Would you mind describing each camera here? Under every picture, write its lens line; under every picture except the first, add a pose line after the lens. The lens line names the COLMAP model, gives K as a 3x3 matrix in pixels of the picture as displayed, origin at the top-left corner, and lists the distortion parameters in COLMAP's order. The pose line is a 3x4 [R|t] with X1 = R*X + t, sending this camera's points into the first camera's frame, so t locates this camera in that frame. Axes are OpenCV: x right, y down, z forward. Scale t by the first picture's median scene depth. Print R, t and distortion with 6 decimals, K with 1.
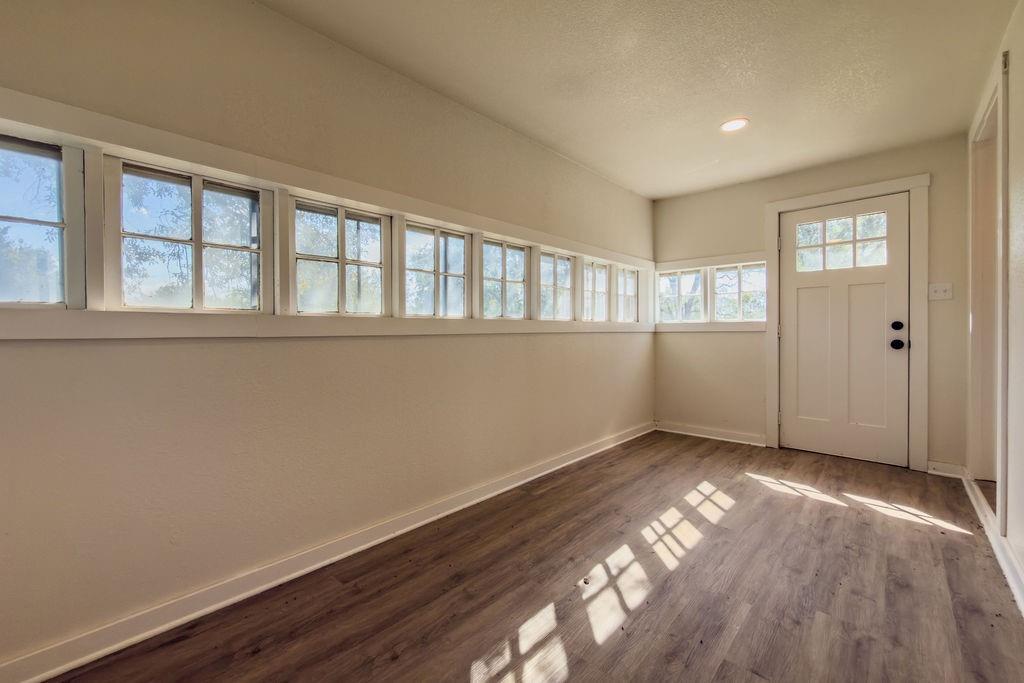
lens RADIAL K [[412.5, 0, 504.0], [0, 412.5, 328.5], [0, 0, 1]] dist [0.001017, 0.000001]
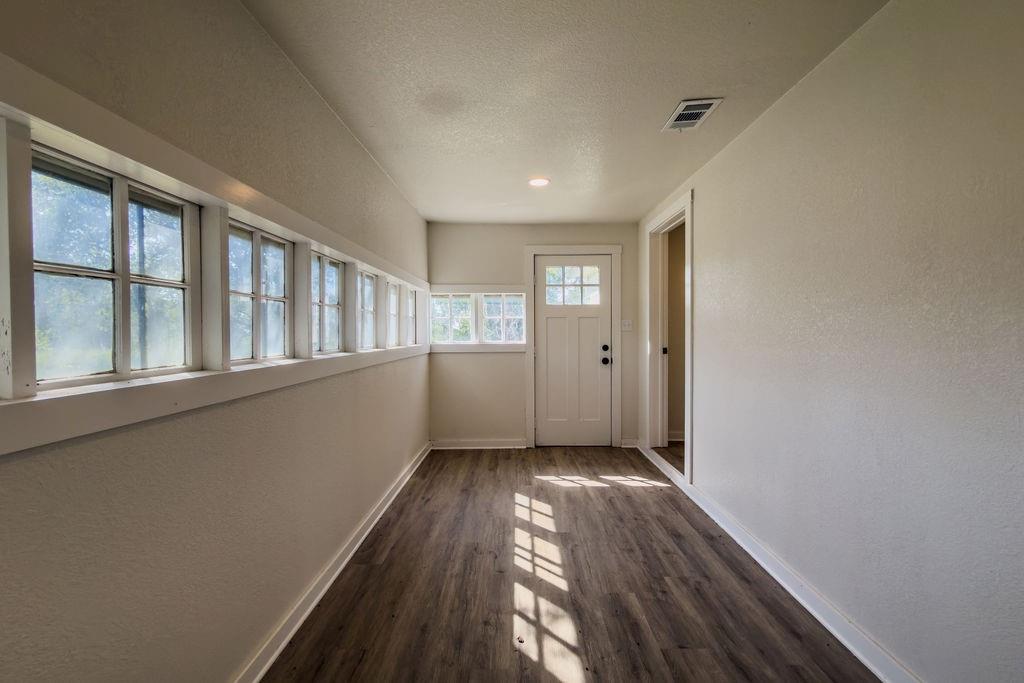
lens RADIAL K [[417.8, 0, 516.5], [0, 417.8, 335.5], [0, 0, 1]] dist [-0.000126, -0.000102]
pose [[0.727193, -0.005536, 0.686411, -0.341393], [-0.000039, 0.999967, 0.008106, -0.079760], [-0.686433, -0.005921, 0.727169, 0.210403]]
